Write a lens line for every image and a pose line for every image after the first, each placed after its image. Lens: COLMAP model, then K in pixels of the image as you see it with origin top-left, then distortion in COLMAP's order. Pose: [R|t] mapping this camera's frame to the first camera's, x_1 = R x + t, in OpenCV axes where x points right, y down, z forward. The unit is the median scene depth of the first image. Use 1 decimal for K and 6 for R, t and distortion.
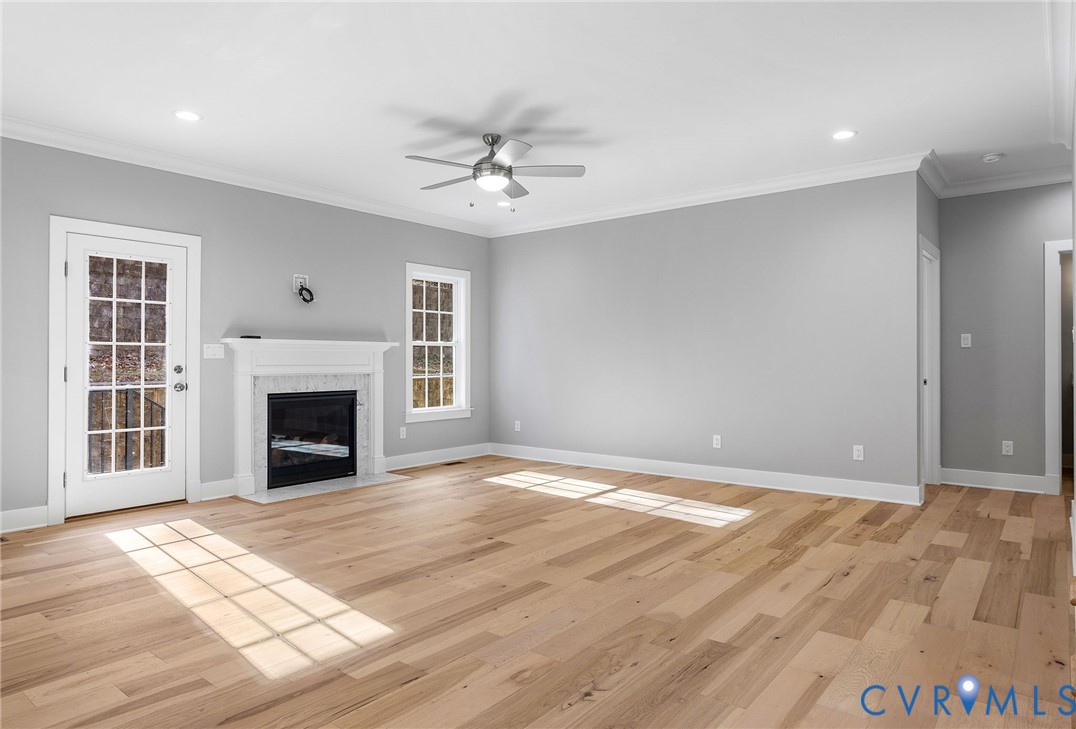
lens RADIAL K [[645.2, 0, 538.0], [0, 645.2, 364.5], [0, 0, 1]] dist [-0.002696, 0.001678]
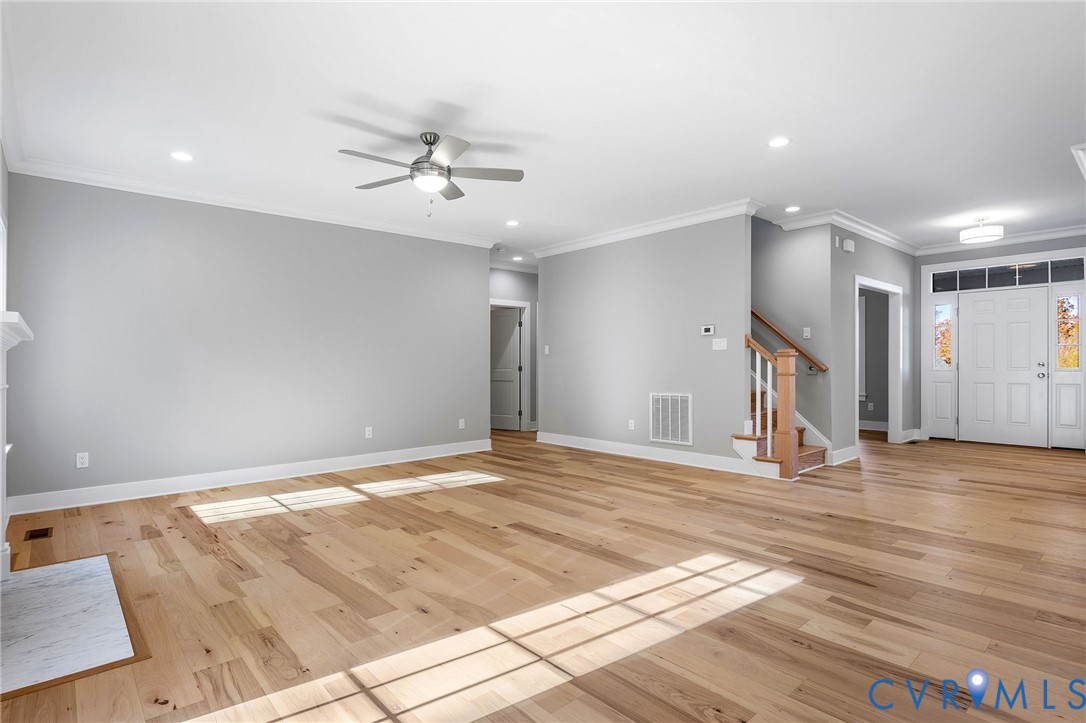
lens RADIAL K [[559.6, 0, 543.0], [0, 559.6, 361.5], [0, 0, 1]] dist [-0.000294, -0.000321]
pose [[0.162909, 0.005781, 0.986624, -0.993062], [0.010650, 0.999914, -0.007617, 0.004738], [-0.986584, 0.011748, 0.162834, 0.786442]]
